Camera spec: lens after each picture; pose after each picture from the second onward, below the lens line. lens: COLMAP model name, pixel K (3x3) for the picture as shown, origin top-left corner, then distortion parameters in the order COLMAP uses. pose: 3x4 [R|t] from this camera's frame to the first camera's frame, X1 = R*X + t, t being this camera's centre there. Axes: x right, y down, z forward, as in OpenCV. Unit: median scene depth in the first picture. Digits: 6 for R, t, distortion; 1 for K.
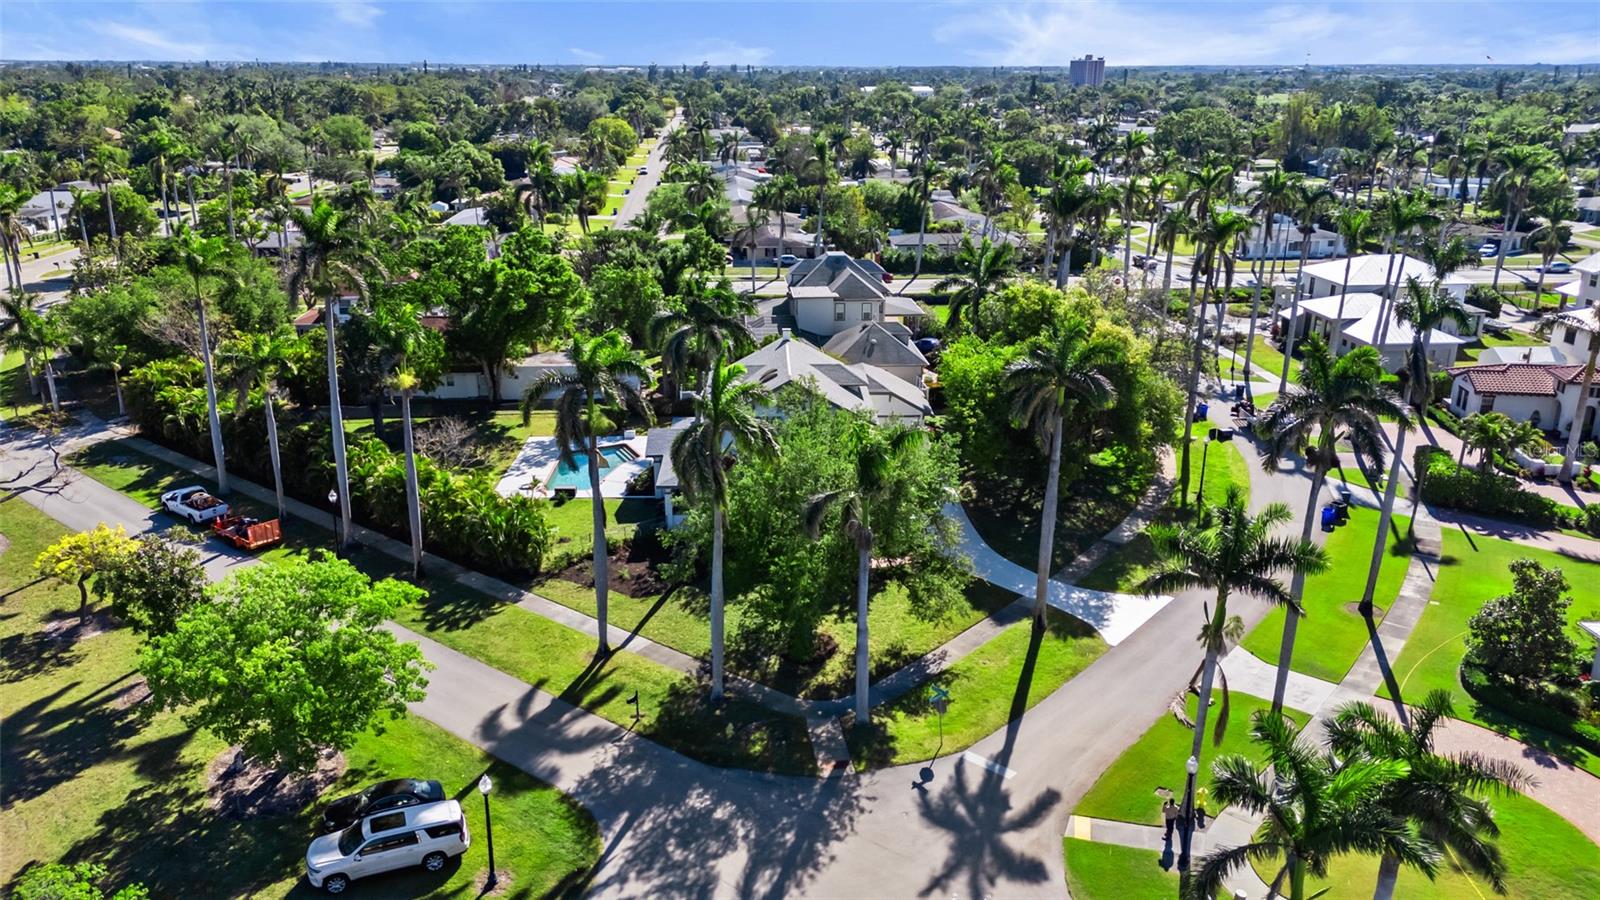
lens RADIAL K [[1152.2, 0, 800.0], [0, 1152.2, 450.0], [0, 0, 1]] dist [0.051462, -0.006871]
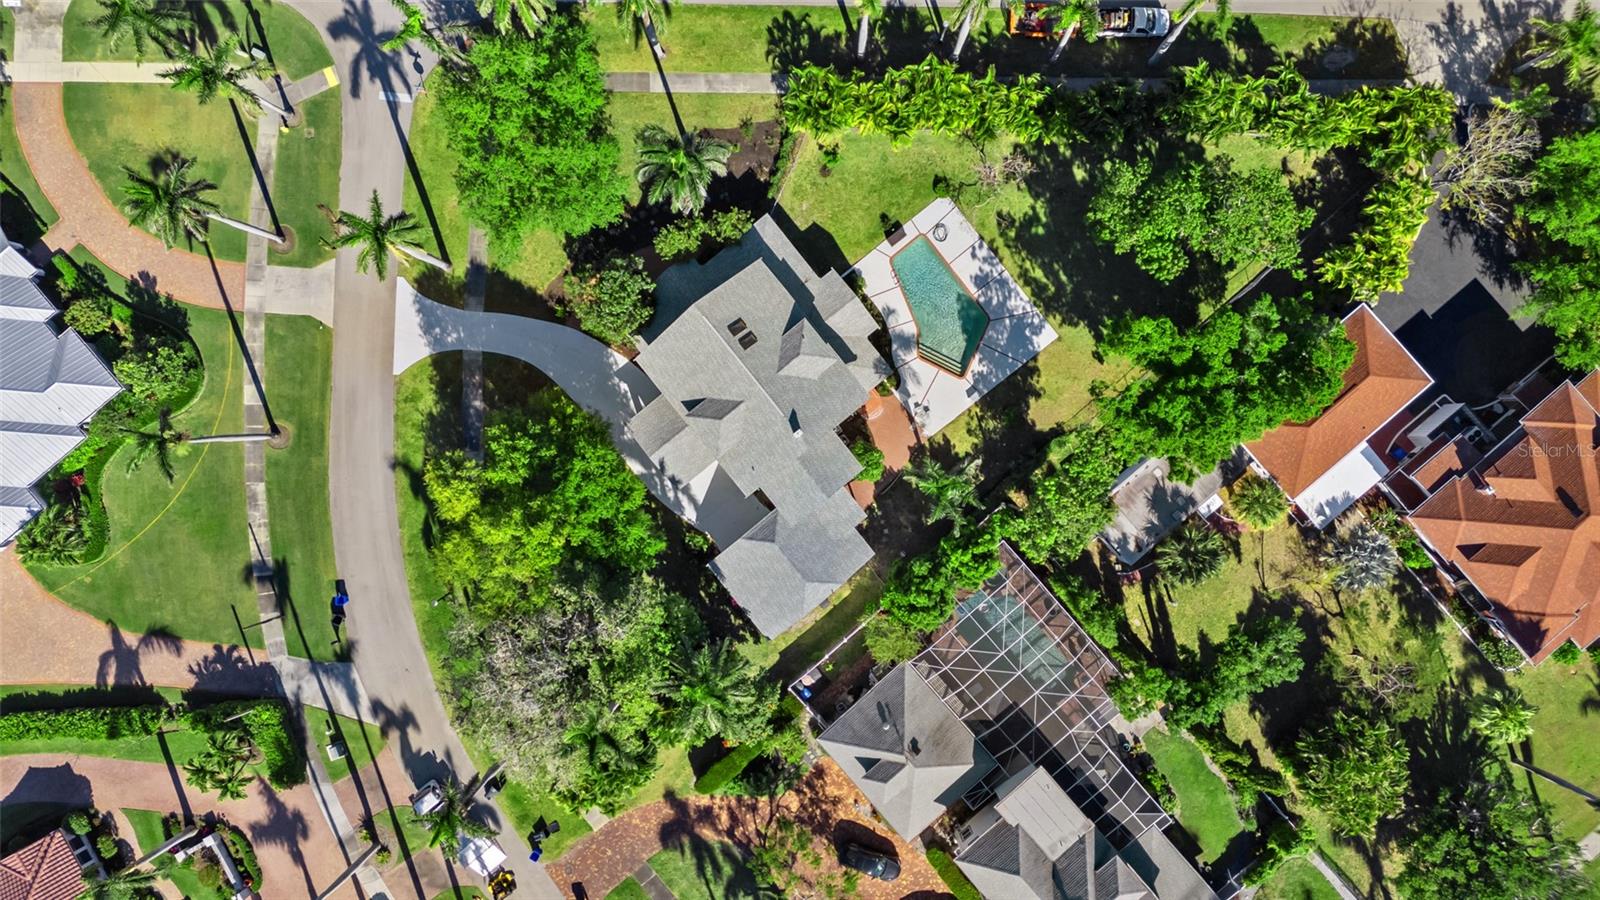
lens RADIAL K [[1152.2, 0, 800.0], [0, 1152.2, 450.0], [0, 0, 1]] dist [0.051462, -0.006871]
pose [[-0.801049, 0.598521, 0.009673, -0.023014], [-0.195630, -0.277031, 0.940735, -1.441928], [0.565730, 0.751682, 0.339004, 0.992099]]
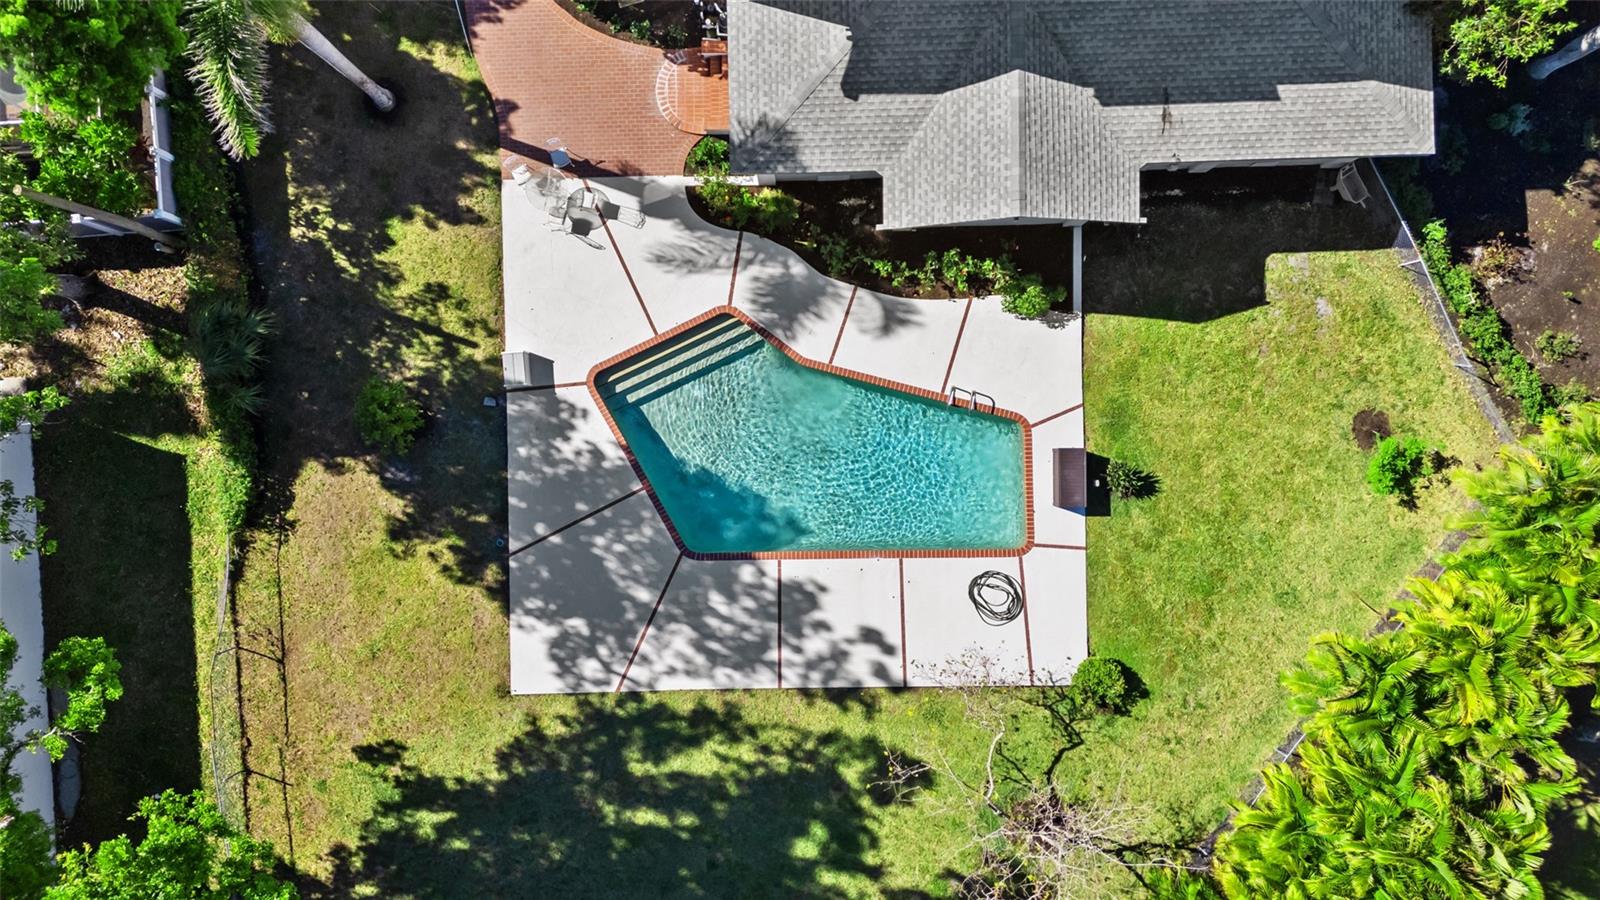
lens RADIAL K [[1152.2, 0, 800.0], [0, 1152.2, 450.0], [0, 0, 1]] dist [0.051462, -0.006871]
pose [[0.016868, -0.999483, -0.027374, -0.255489], [0.311808, -0.020754, 0.949918, -0.445950], [-0.949995, -0.024559, 0.311297, 1.326683]]
